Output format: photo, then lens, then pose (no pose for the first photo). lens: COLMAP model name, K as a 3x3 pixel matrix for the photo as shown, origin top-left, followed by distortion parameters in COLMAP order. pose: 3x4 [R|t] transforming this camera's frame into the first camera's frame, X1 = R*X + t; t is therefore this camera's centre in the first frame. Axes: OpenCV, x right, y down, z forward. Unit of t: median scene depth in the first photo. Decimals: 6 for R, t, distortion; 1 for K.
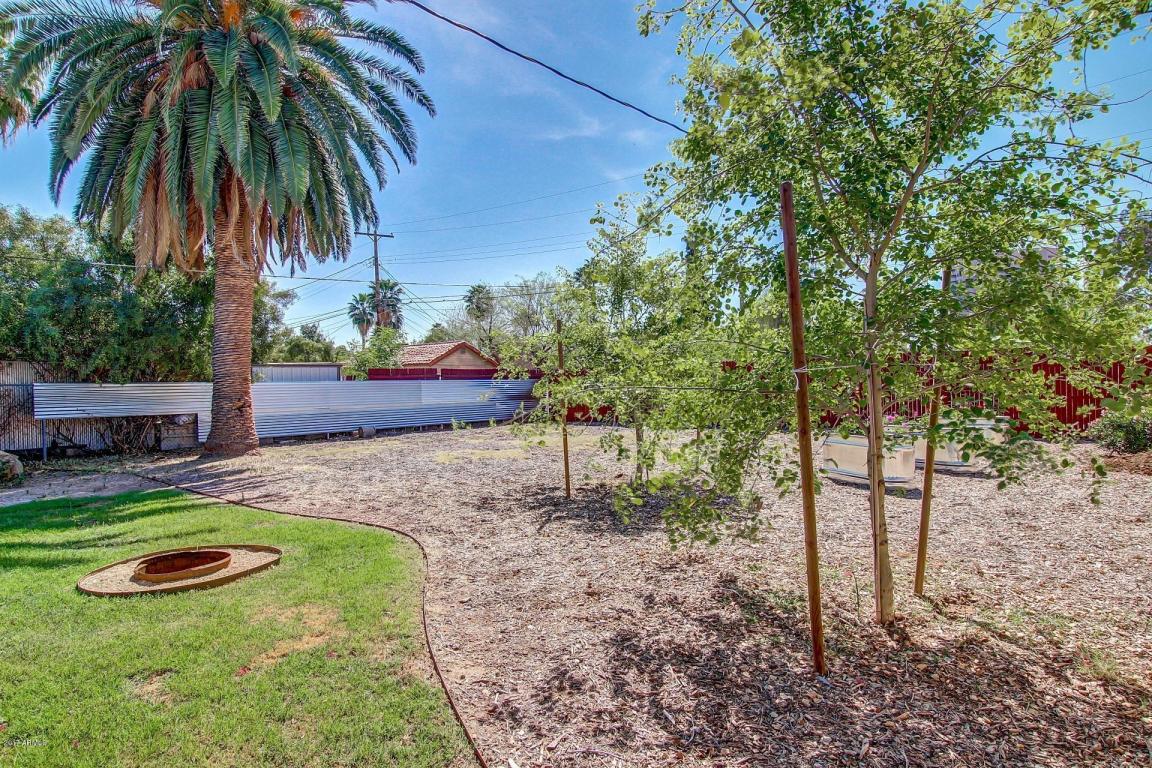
lens RADIAL K [[635.1, 0, 576.0], [0, 635.1, 384.0], [0, 0, 1]] dist [-0.002313, -0.000838]
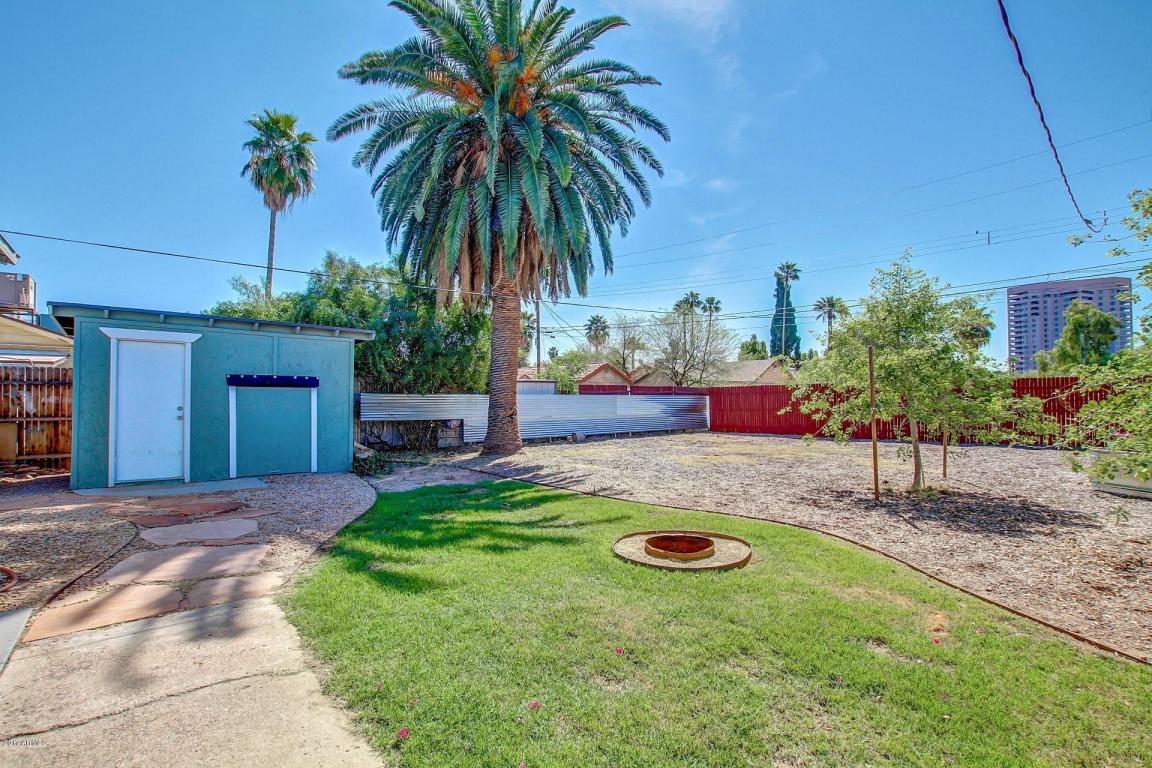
lens RADIAL K [[536.6, 0, 578.9], [0, 536.6, 389.9], [0, 0, 1]] dist [-0.027023, 0.000612]
pose [[0.990001, 0.014503, -0.140313, -0.241260], [-0.016829, 0.999740, -0.015401, 0.001340], [0.140053, 0.017608, 0.989987, -0.019681]]
